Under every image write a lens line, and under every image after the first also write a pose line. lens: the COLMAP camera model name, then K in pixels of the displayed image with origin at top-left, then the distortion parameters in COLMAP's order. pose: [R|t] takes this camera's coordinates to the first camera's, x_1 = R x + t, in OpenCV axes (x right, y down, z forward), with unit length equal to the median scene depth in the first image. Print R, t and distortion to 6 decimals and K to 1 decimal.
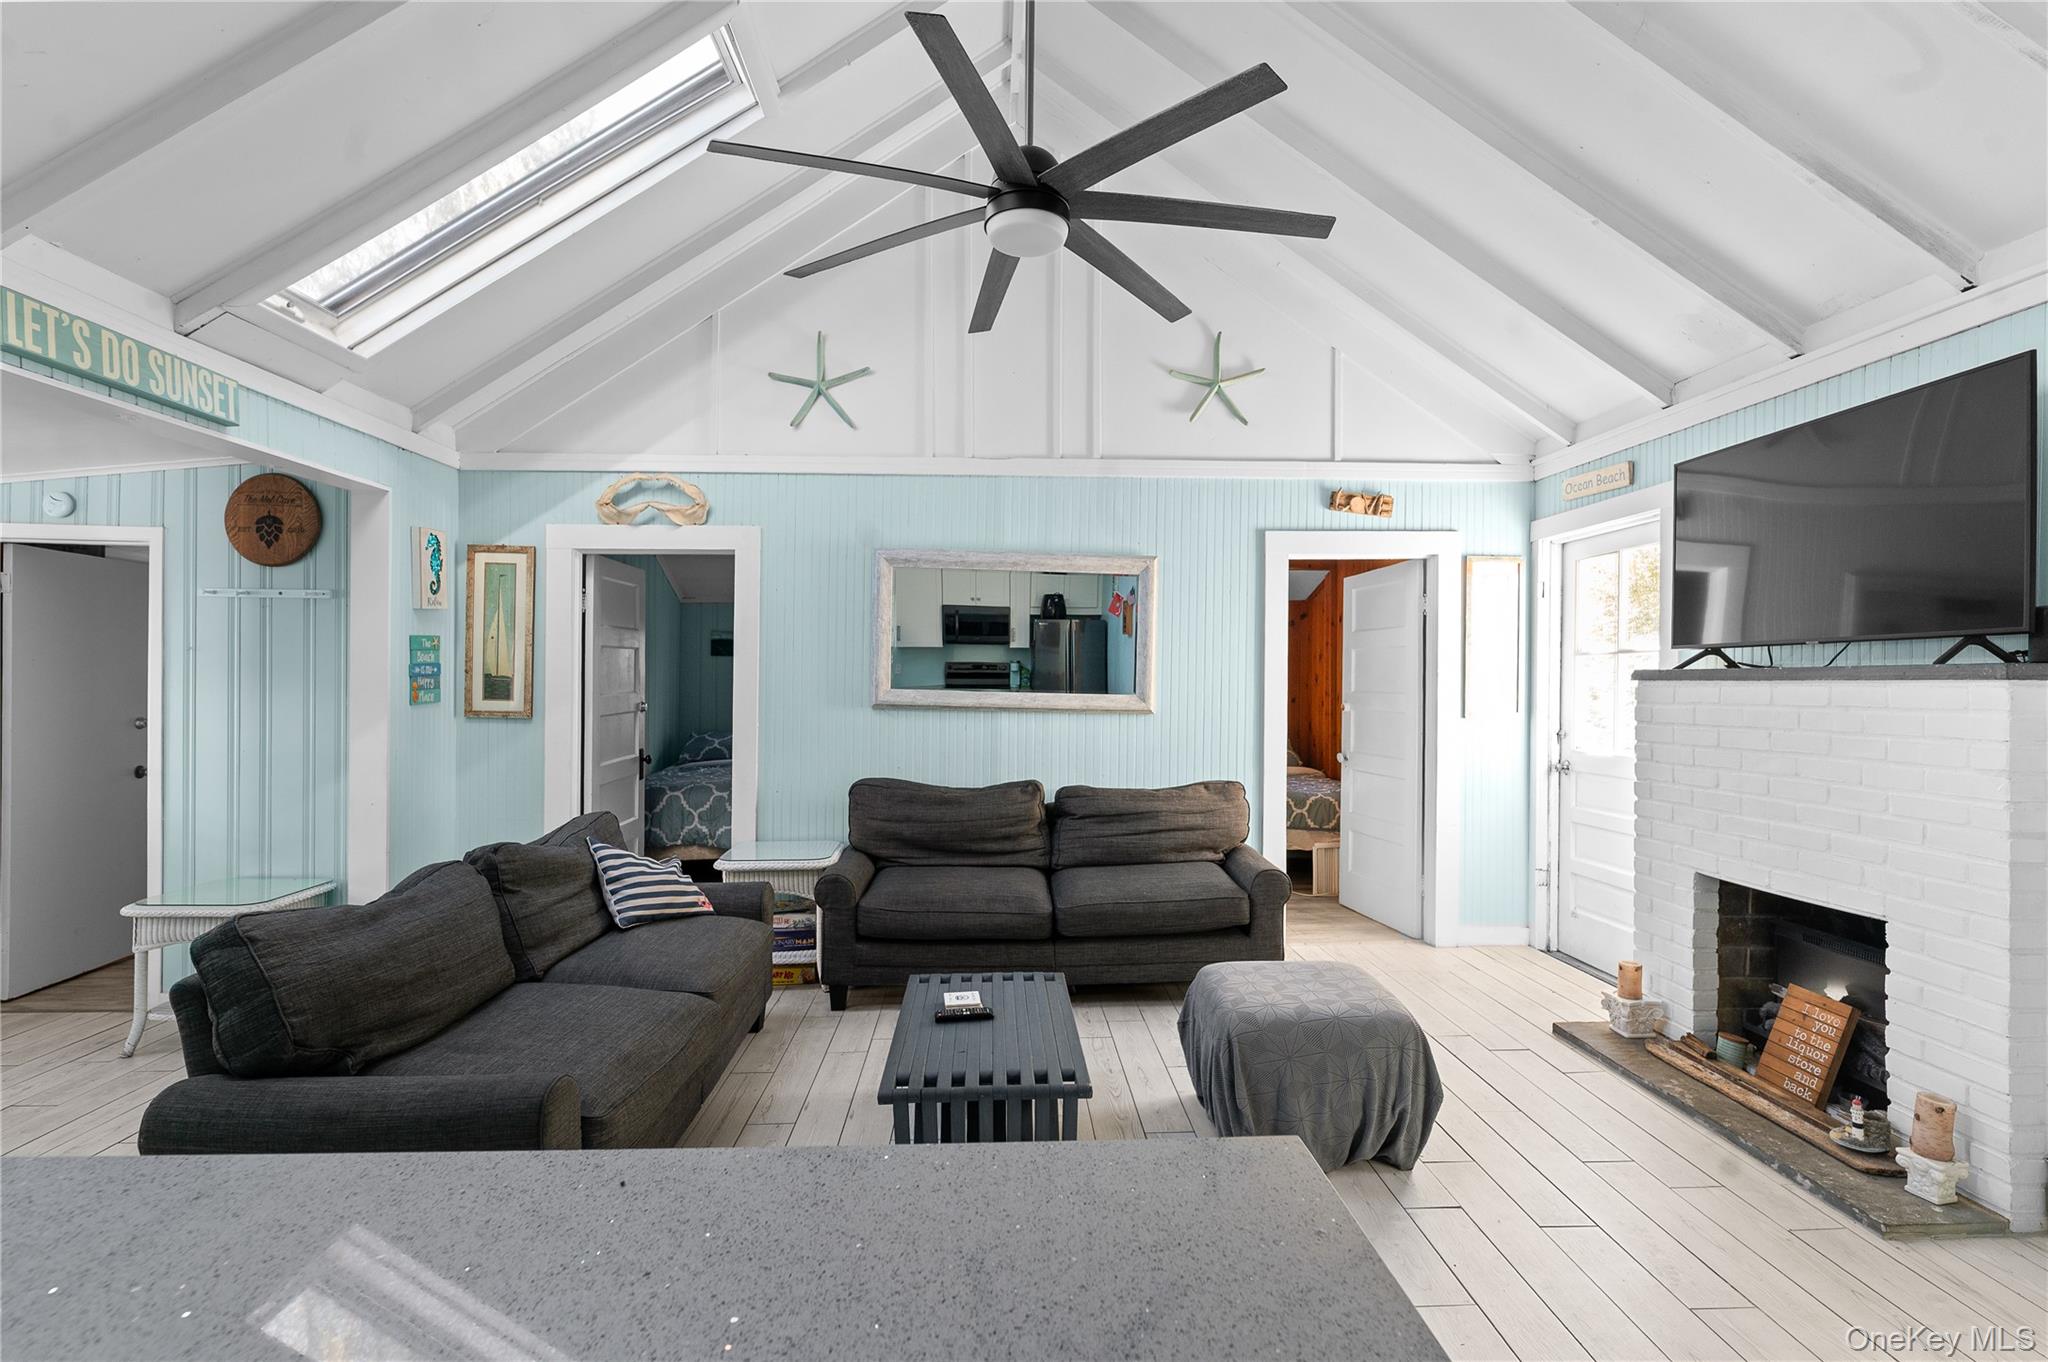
lens RADIAL K [[949.2, 0, 1034.3], [0, 949.2, 682.6], [0, 0, 1]] dist [0.000018, 0.000130]
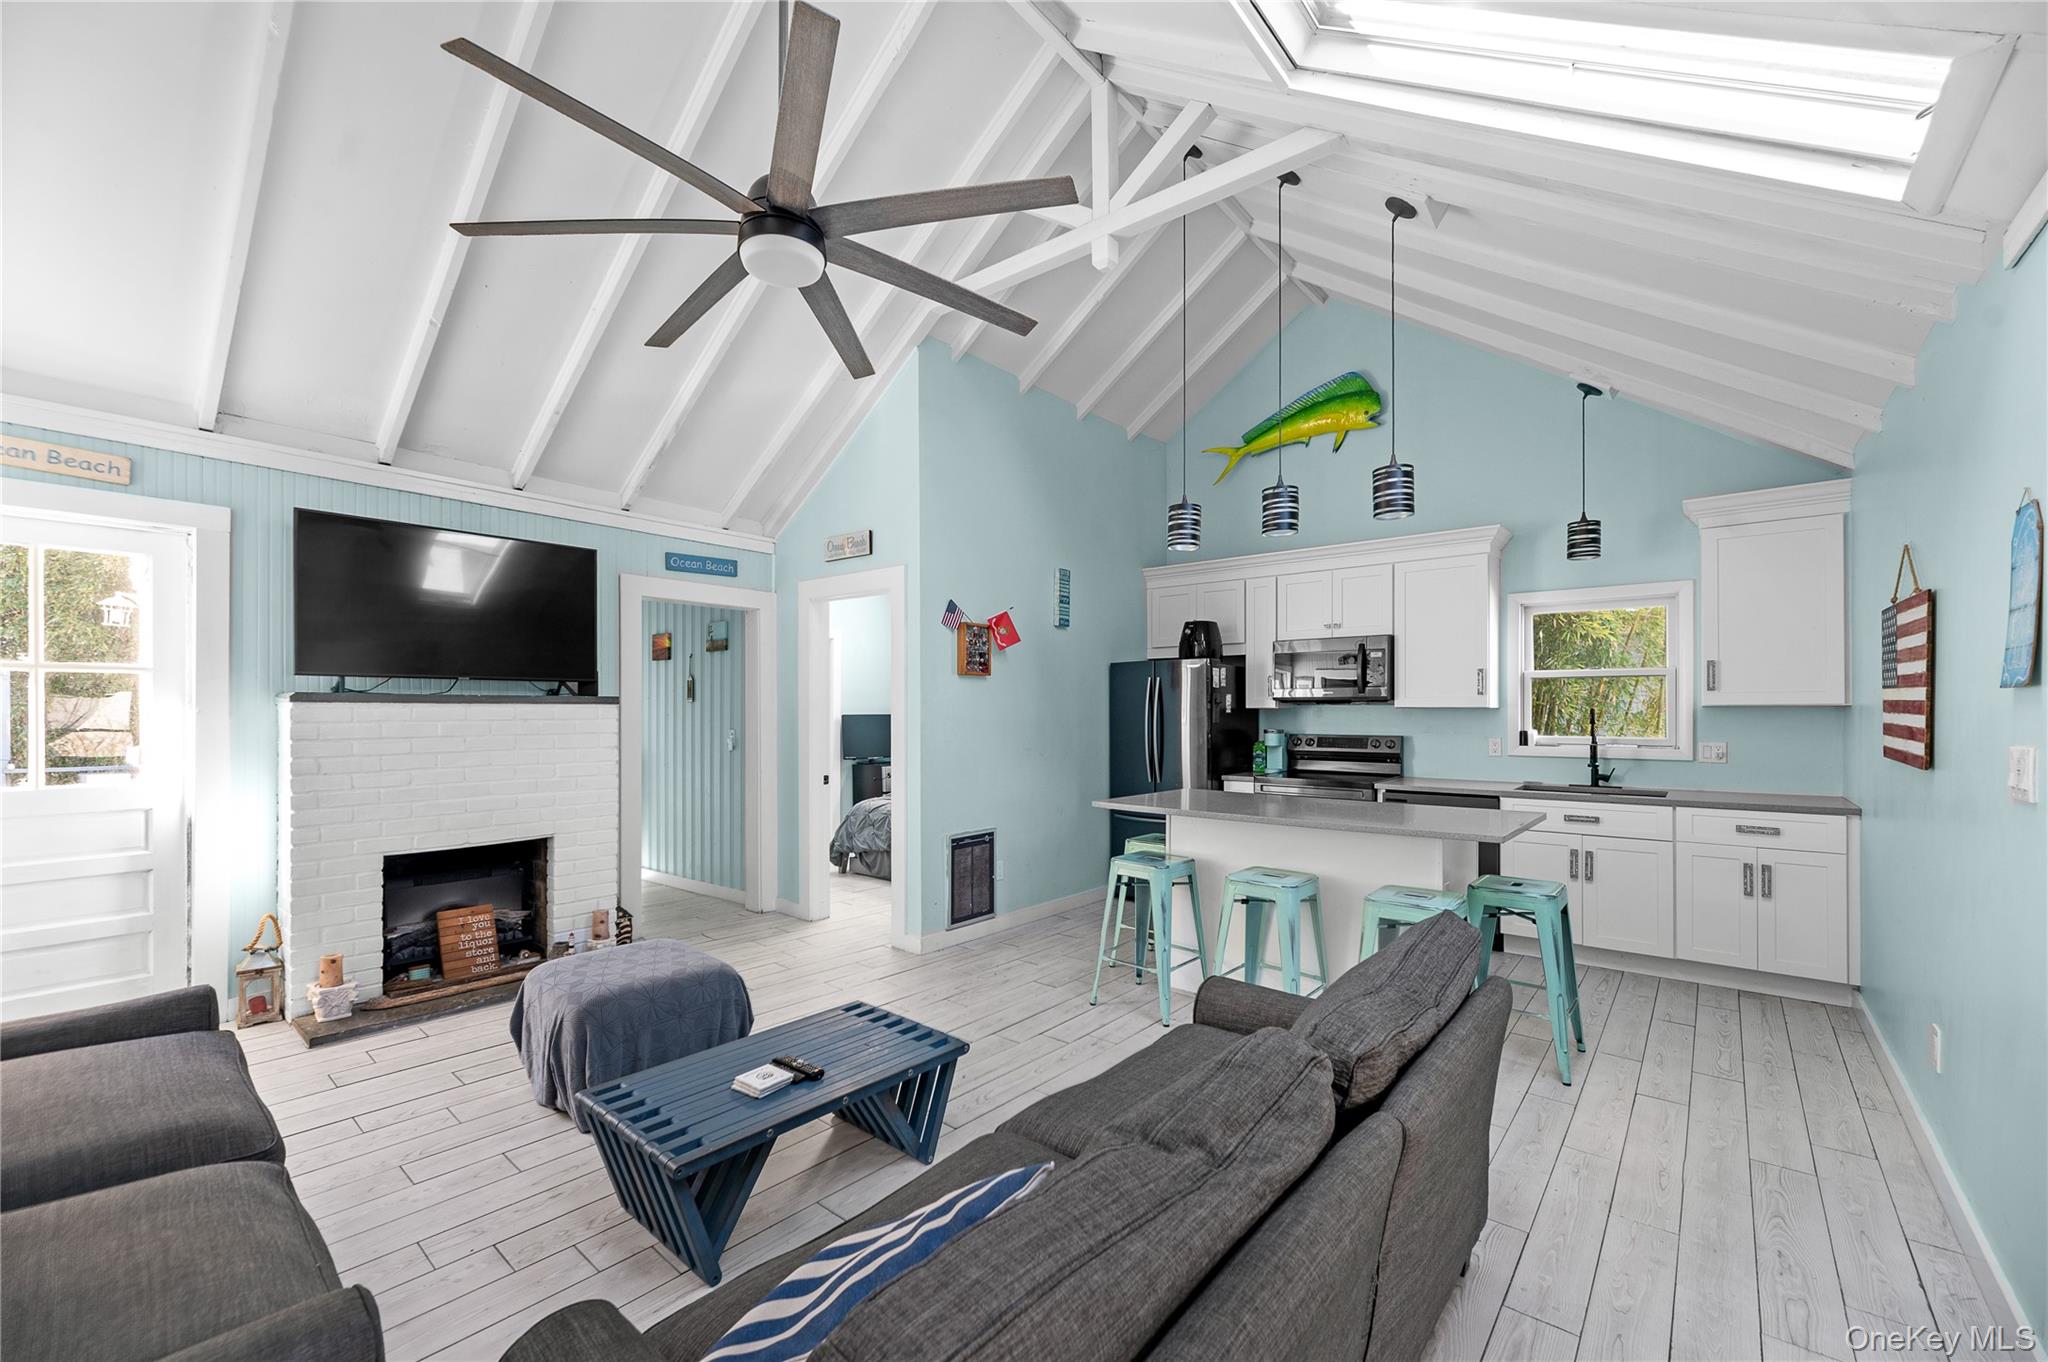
lens RADIAL K [[839.9, 0, 1023.5], [0, 839.9, 702.4], [0, 0, 1]] dist [0.002172, 0.000663]
pose [[-0.734520, -0.002336, 0.678583, -0.583964], [-0.007593, 0.999960, -0.004777, -0.003284], [-0.678545, -0.008661, -0.734508, 1.070624]]
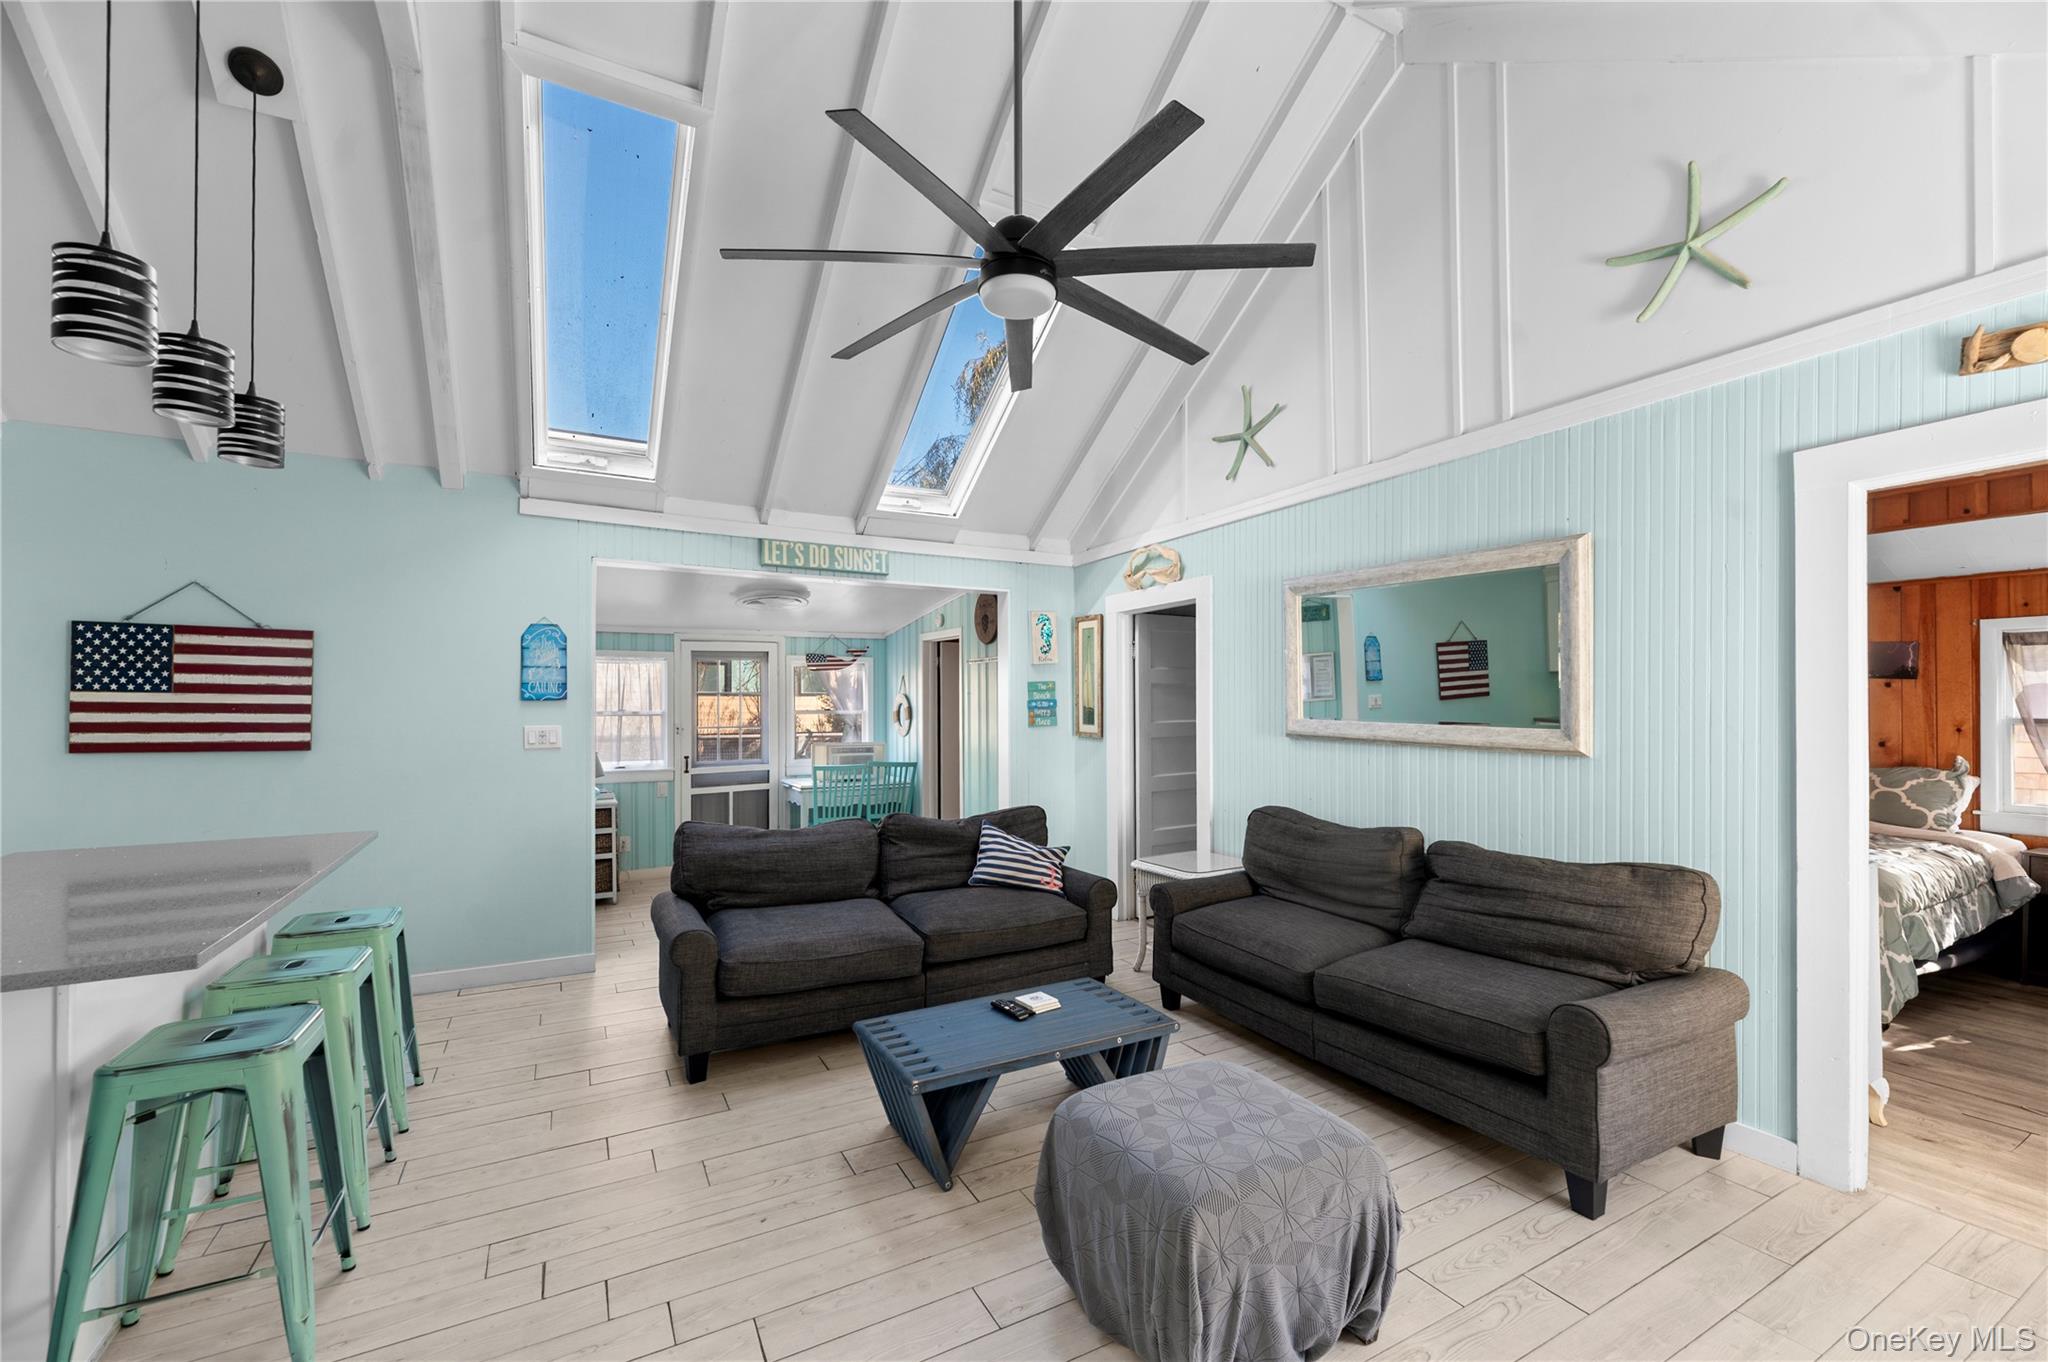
lens RADIAL K [[839.9, 0, 1023.5], [0, 839.9, 702.4], [0, 0, 1]] dist [0.002172, 0.000663]
pose [[0.436016, -0.010317, -0.899880, 0.611766], [0.002269, 0.999944, -0.010366, -0.002378], [0.899936, 0.002478, 0.436015, 0.425434]]
